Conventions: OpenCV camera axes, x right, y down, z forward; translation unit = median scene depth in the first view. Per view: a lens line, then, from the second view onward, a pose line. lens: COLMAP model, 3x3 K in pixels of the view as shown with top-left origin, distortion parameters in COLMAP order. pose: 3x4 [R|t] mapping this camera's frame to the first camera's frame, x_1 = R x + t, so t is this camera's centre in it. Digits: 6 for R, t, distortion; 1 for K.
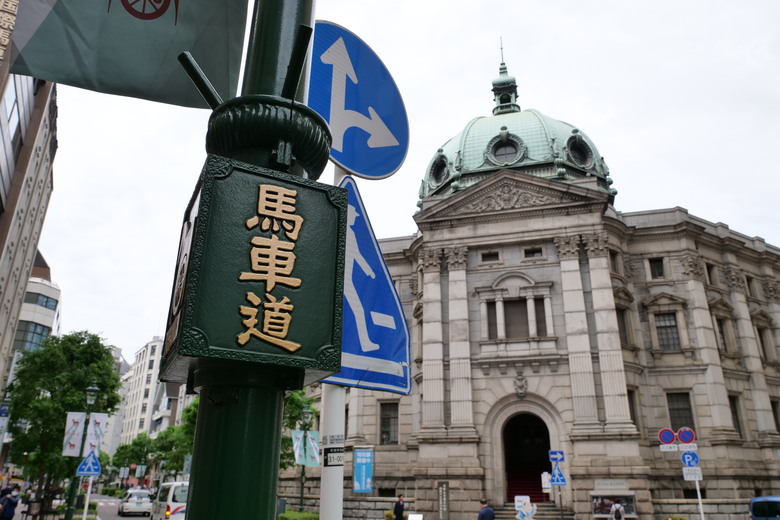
lens RADIAL K [[571.1, 0, 390.0], [0, 571.1, 260.0], [0, 0, 1]] dist [-0.012836, -0.004575]
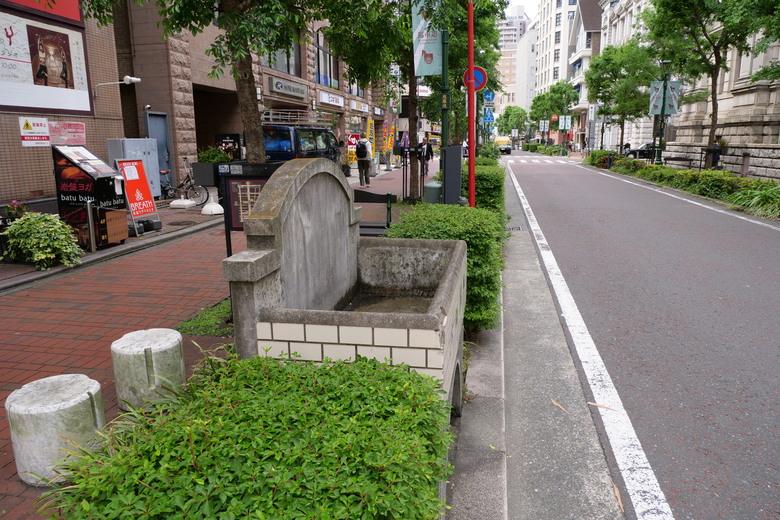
lens RADIAL K [[571.1, 0, 390.0], [0, 571.1, 260.0], [0, 0, 1]] dist [-0.012836, -0.004575]
pose [[0.785249, 0.110161, -0.609302, -0.093164], [0.243306, 0.849992, 0.467242, 0.078185], [0.569374, -0.515148, 0.640653, 0.189610]]
